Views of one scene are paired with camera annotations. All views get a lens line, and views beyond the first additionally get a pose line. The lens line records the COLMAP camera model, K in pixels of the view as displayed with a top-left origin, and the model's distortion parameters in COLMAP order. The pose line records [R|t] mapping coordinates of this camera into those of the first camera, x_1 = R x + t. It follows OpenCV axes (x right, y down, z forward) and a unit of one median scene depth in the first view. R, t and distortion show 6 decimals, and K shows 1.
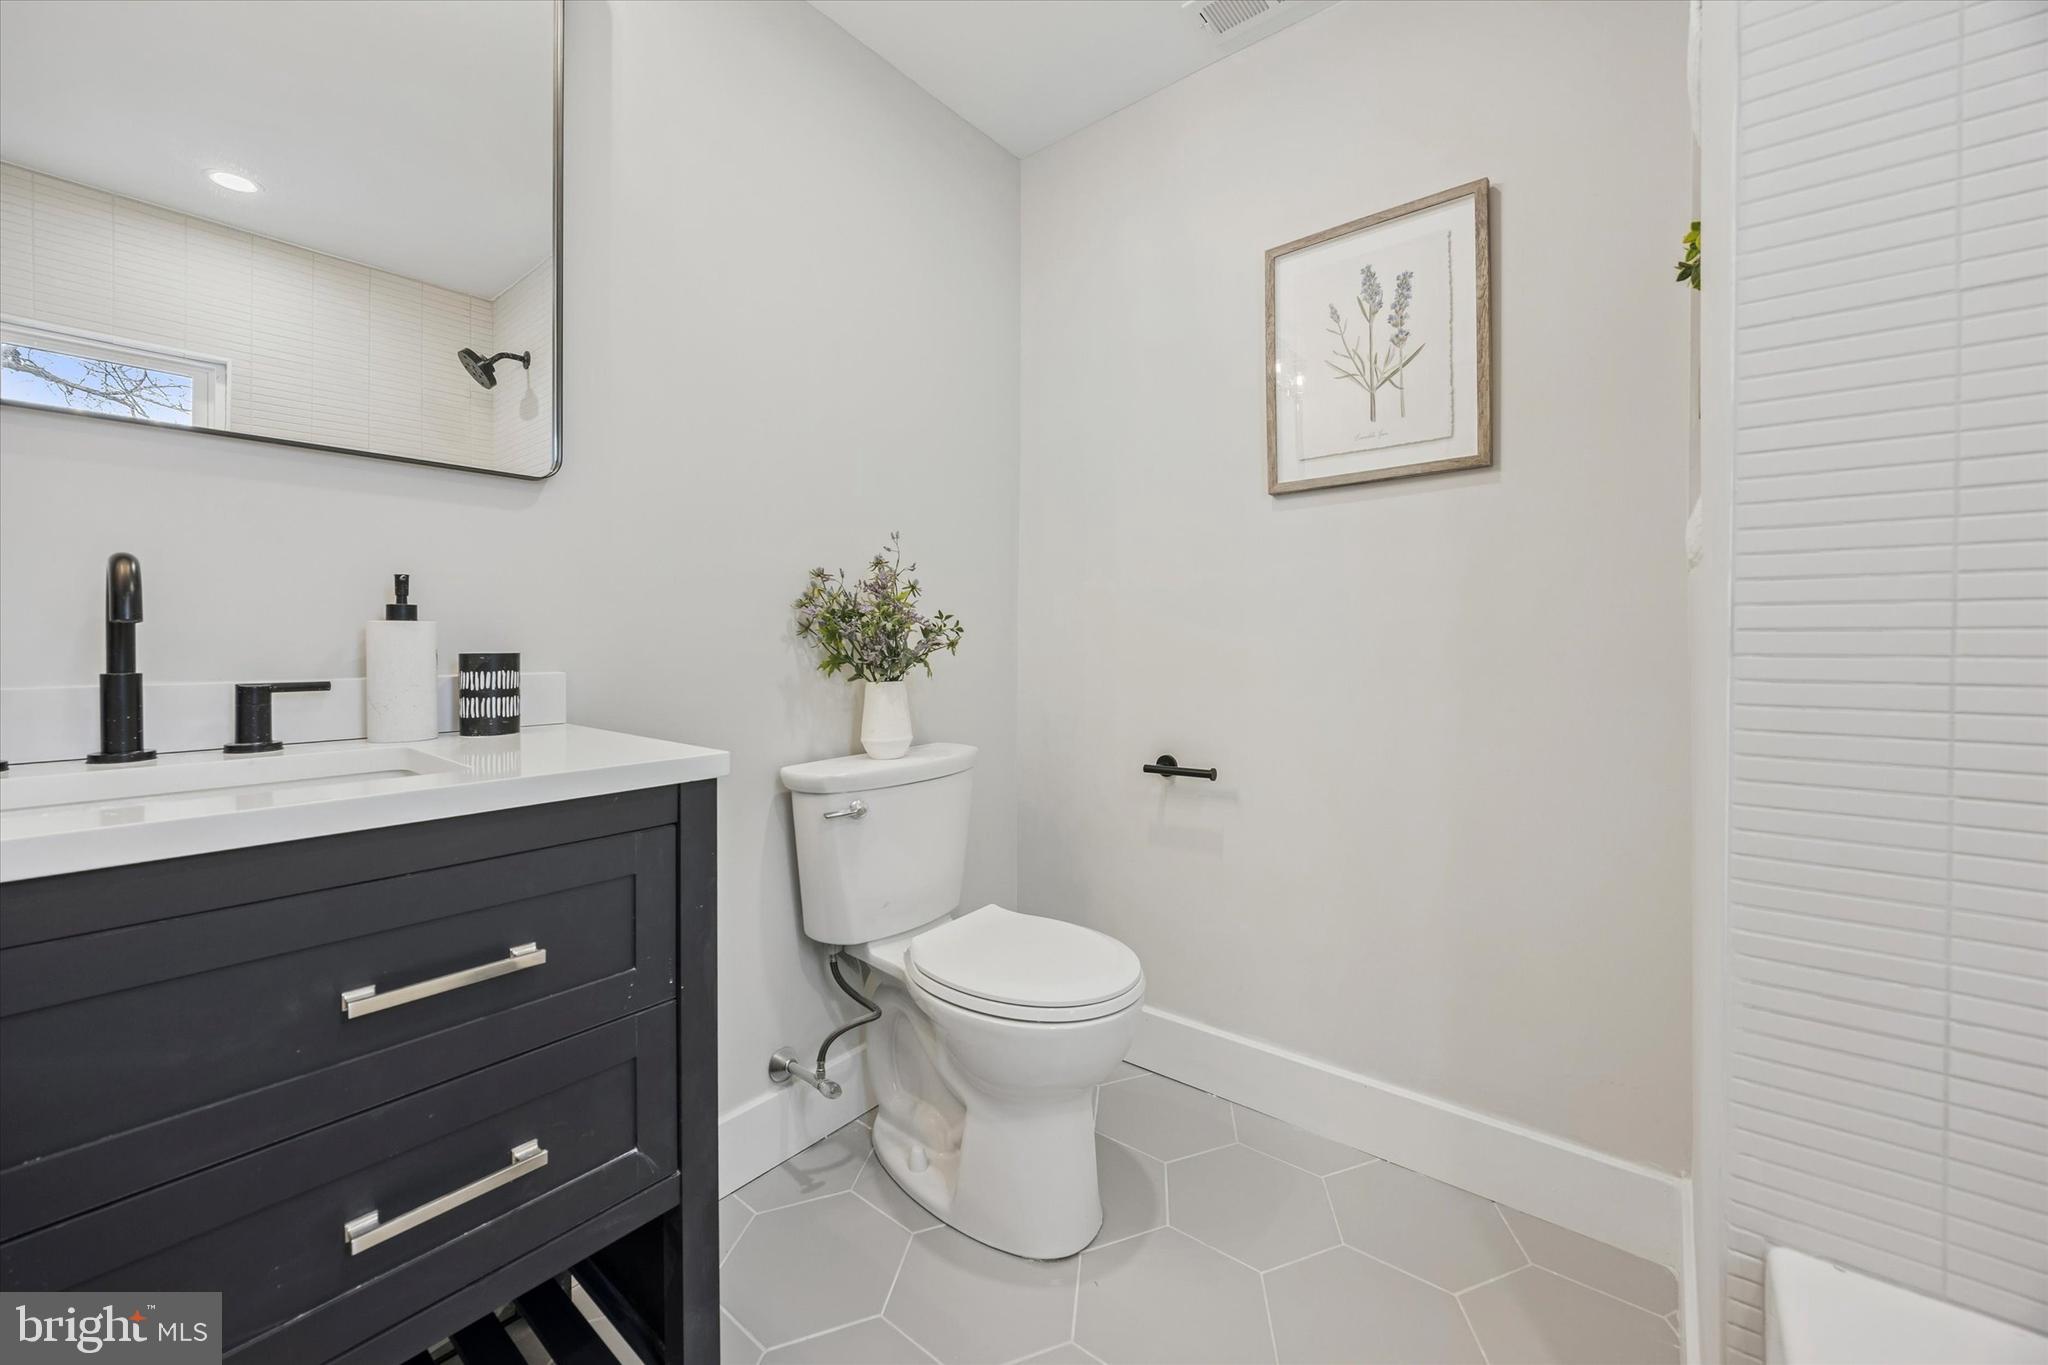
lens RADIAL K [[788.8, 0, 1021.0], [0, 788.8, 648.2], [0, 0, 1]] dist [-0.001482, 0.000386]
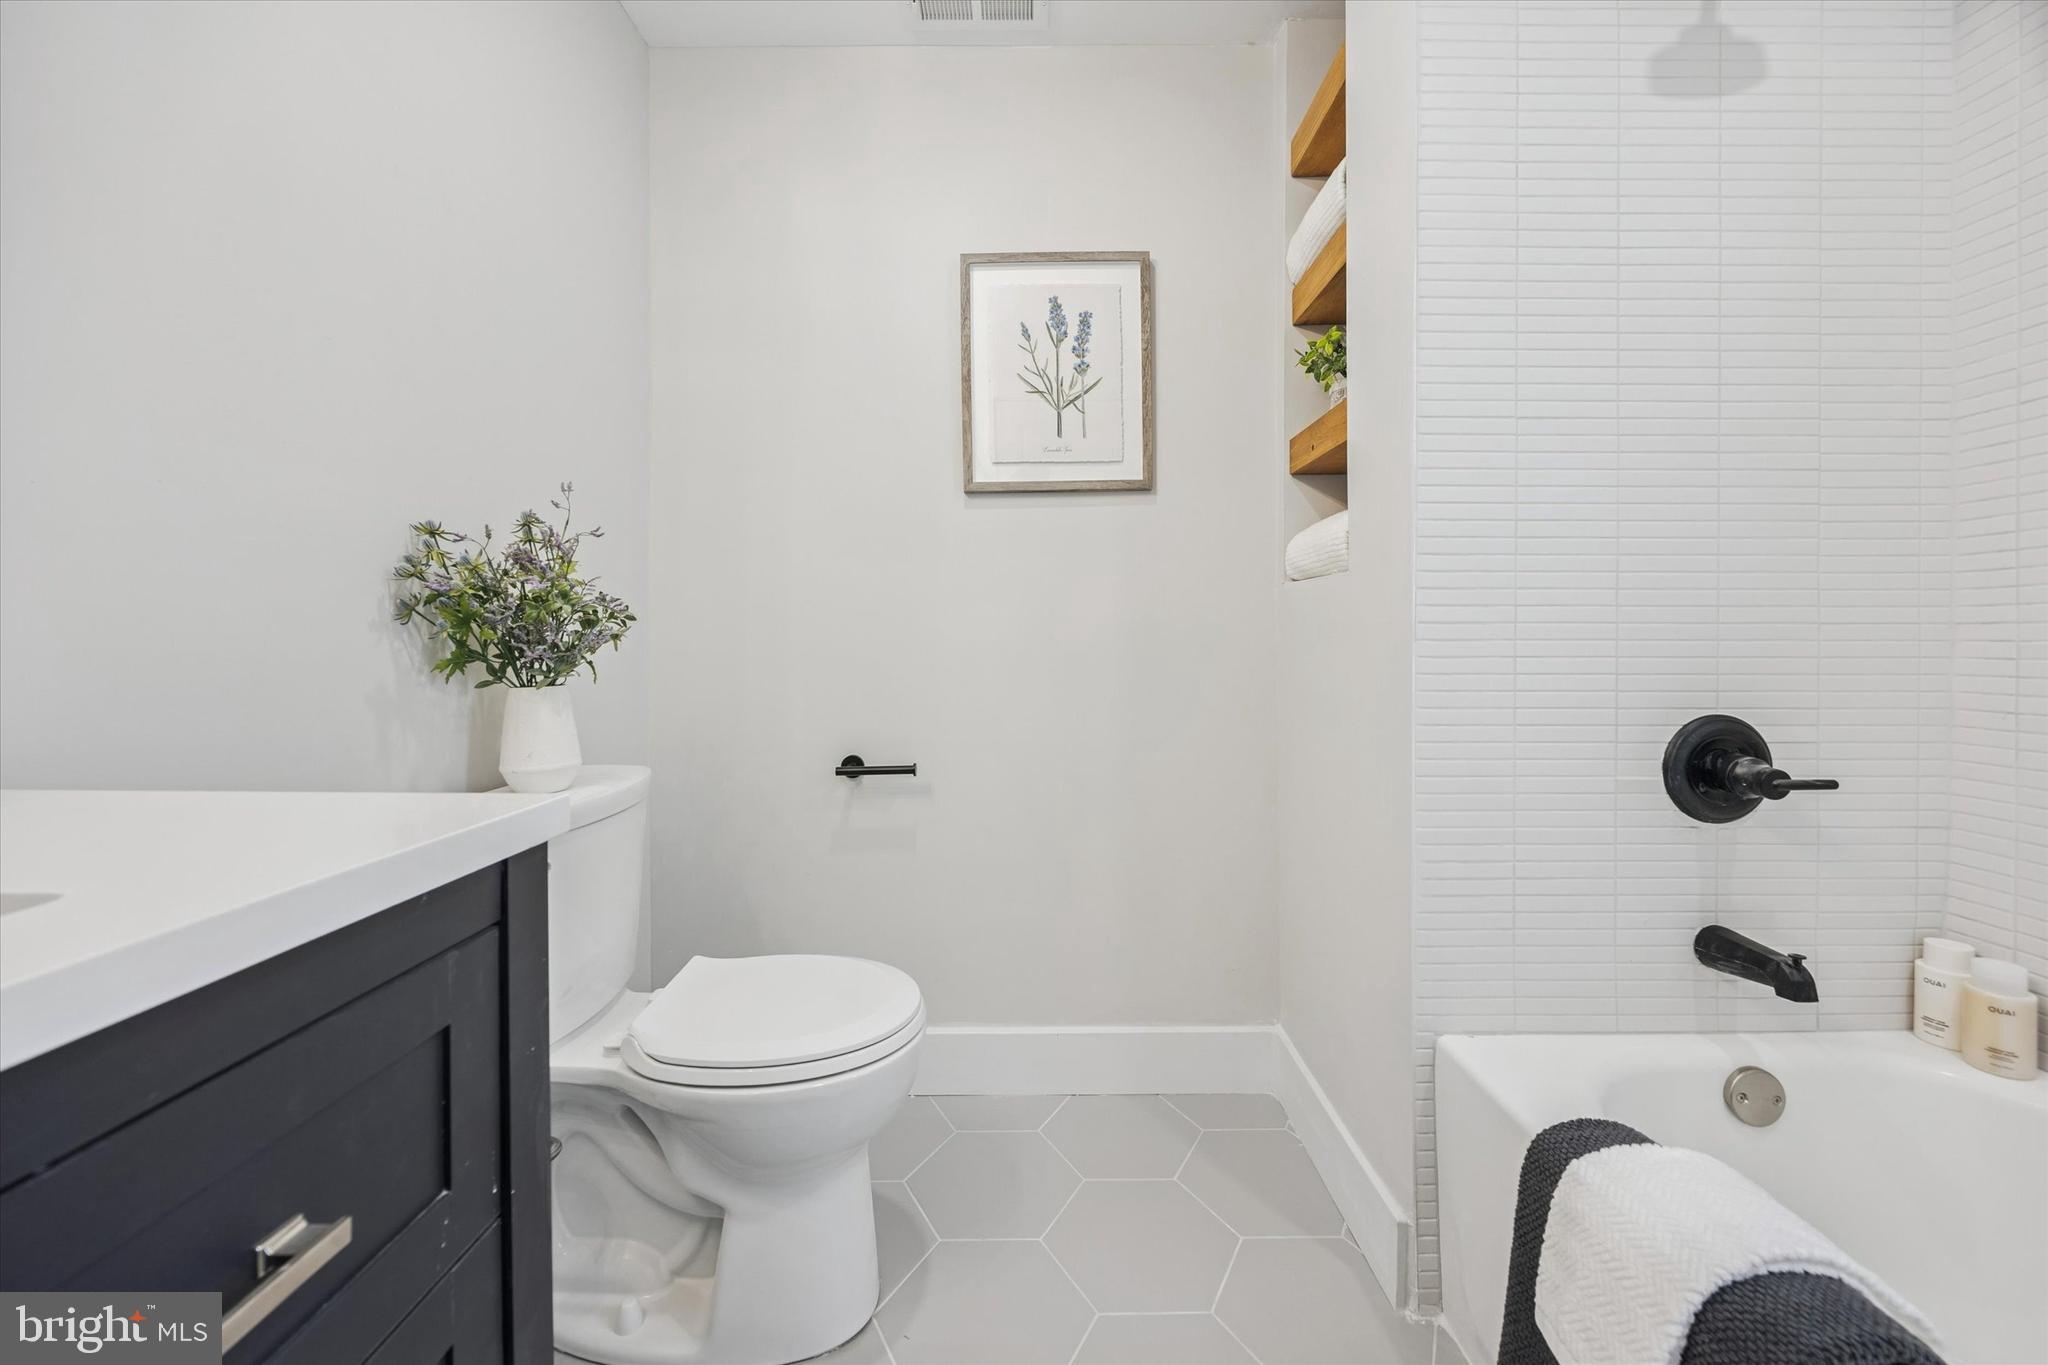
lens RADIAL K [[785.3, 0, 1024.7], [0, 785.3, 647.0], [0, 0, 1]] dist [0.000302, -0.000045]
pose [[0.779164, -0.004630, 0.626803, -0.290530], [0.005822, 0.999983, 0.000149, 0.008665], [-0.626793, 0.003533, 0.779178, 0.165502]]
